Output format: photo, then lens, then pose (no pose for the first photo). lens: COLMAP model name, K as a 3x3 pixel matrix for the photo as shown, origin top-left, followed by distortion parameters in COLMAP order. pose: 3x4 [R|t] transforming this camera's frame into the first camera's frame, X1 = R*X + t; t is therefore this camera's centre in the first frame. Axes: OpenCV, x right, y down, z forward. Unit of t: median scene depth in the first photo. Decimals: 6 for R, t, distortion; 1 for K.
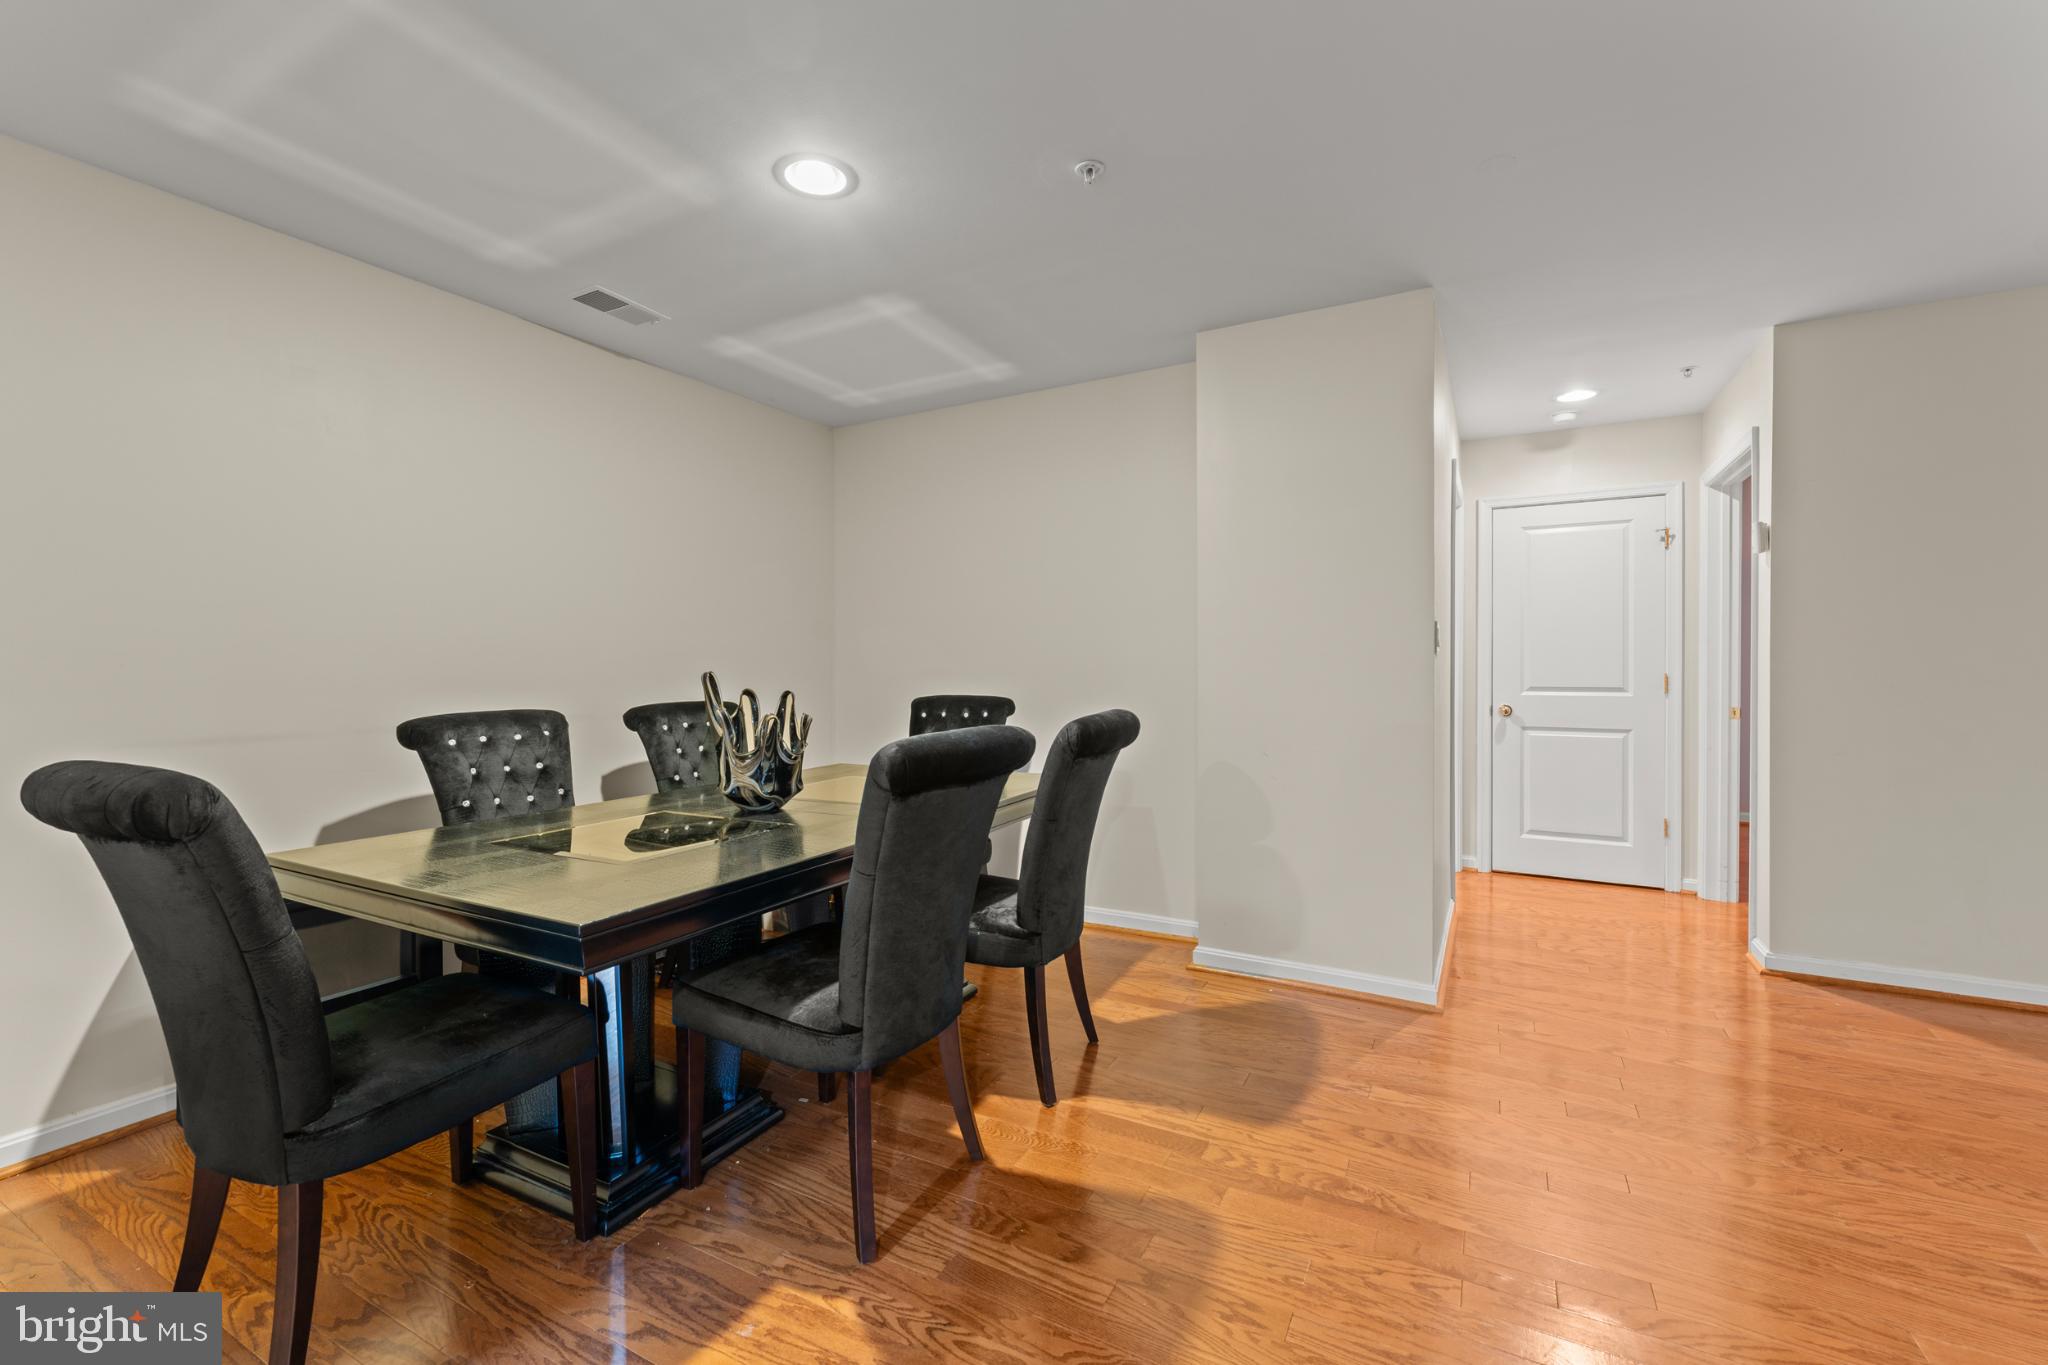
lens RADIAL K [[843.1, 0, 1024.0], [0, 843.1, 682.5], [0, 0, 1]] dist [-0.000262, -0.000054]
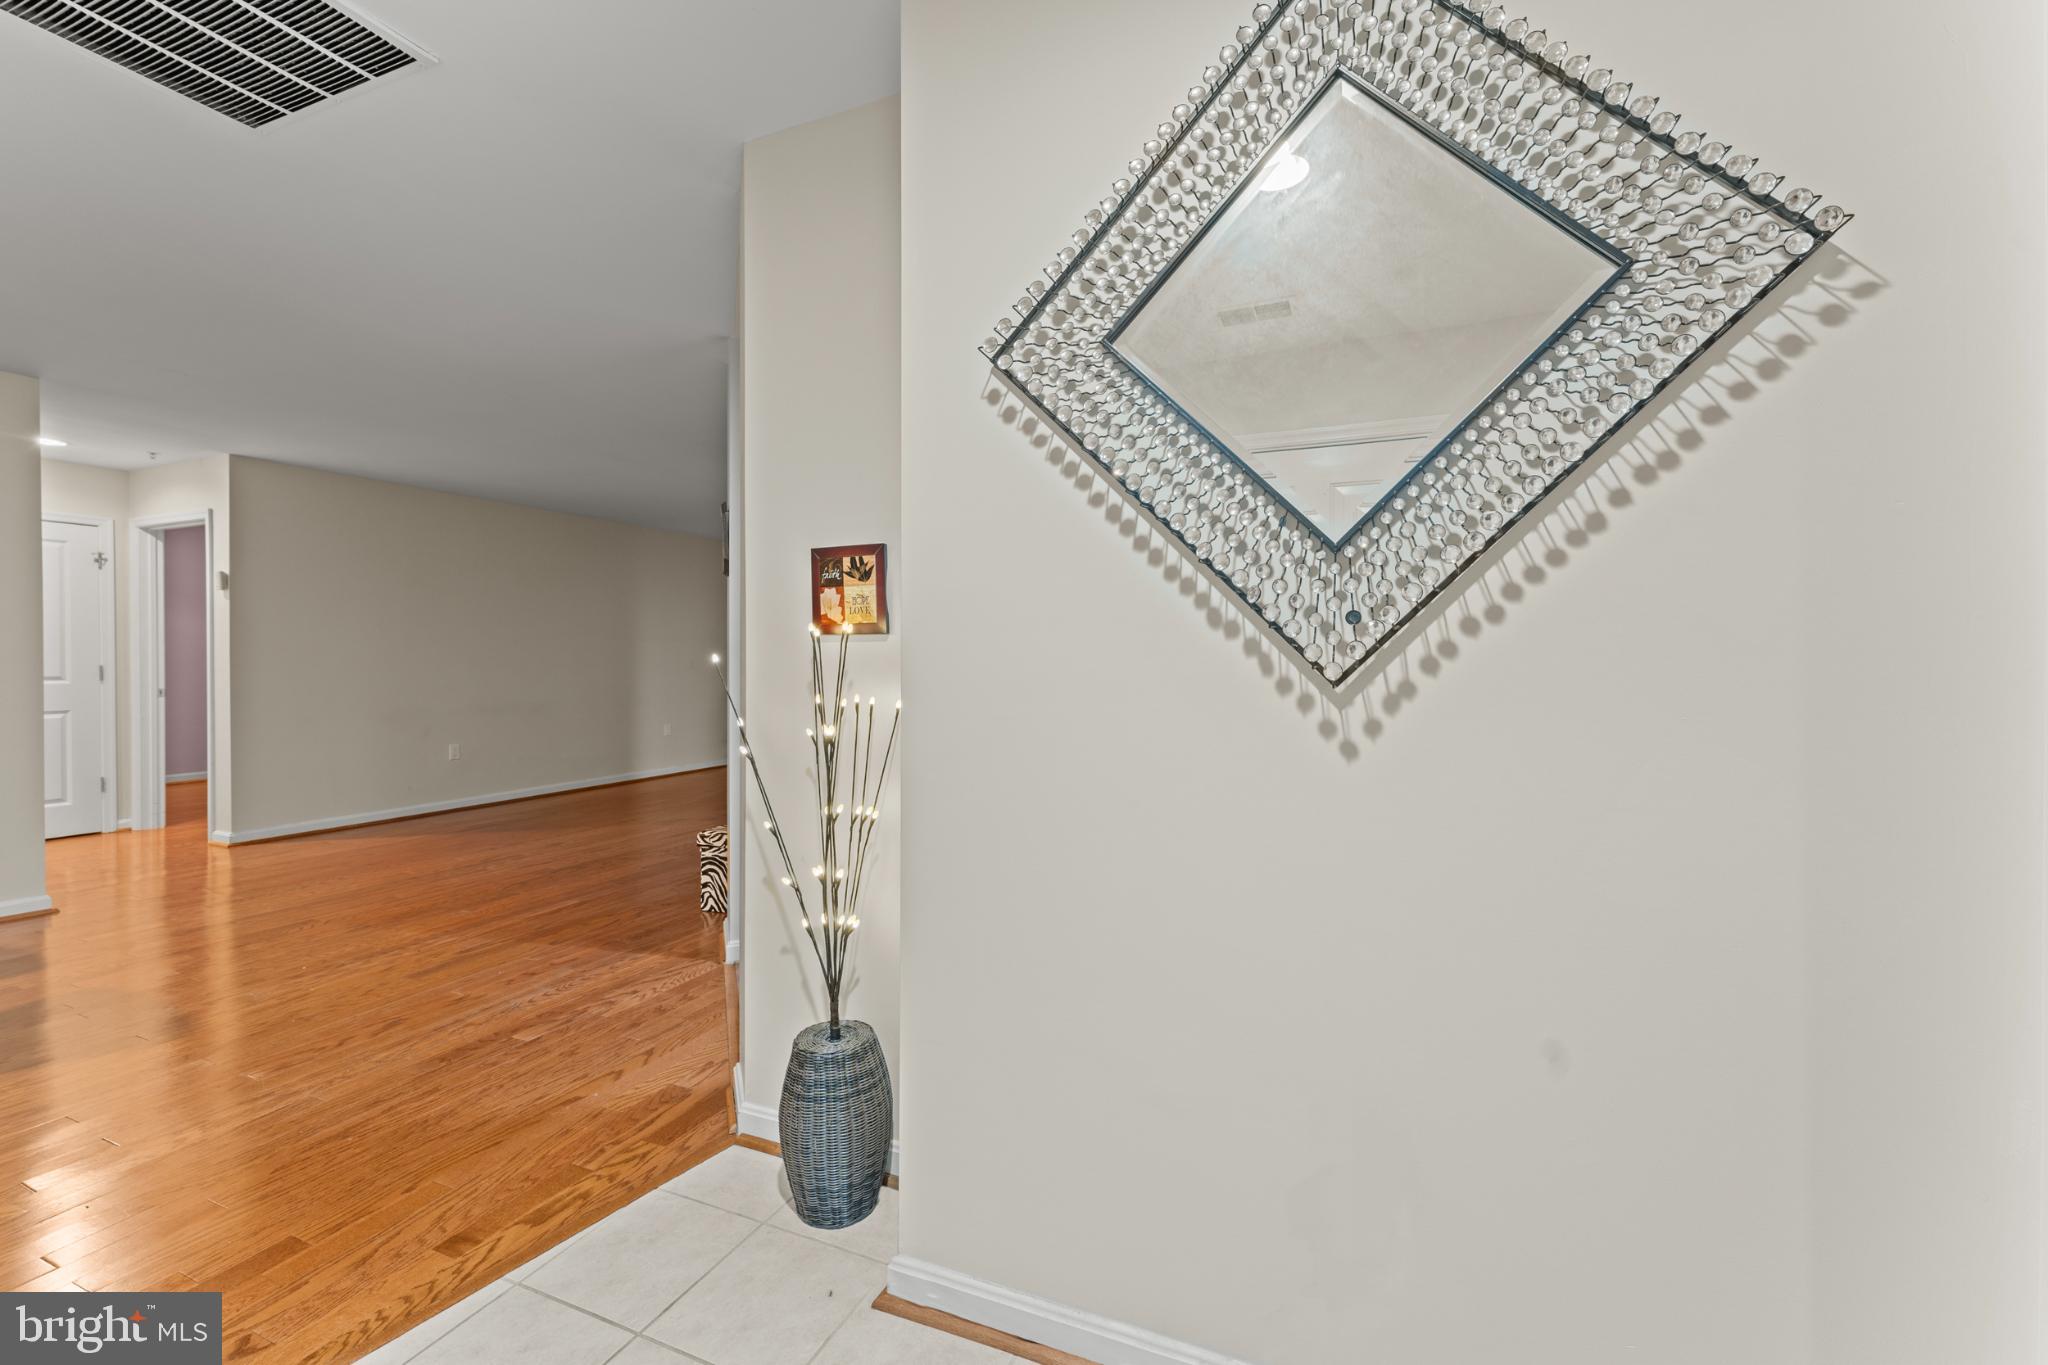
lens RADIAL K [[843.1, 0, 1024.0], [0, 843.1, 682.5], [0, 0, 1]] dist [-0.000262, -0.000054]
pose [[-0.103862, -0.012488, 0.994513, -0.707937], [0.009530, 0.999863, 0.013550, 0.013488], [-0.994546, 0.010886, -0.103729, -0.288909]]
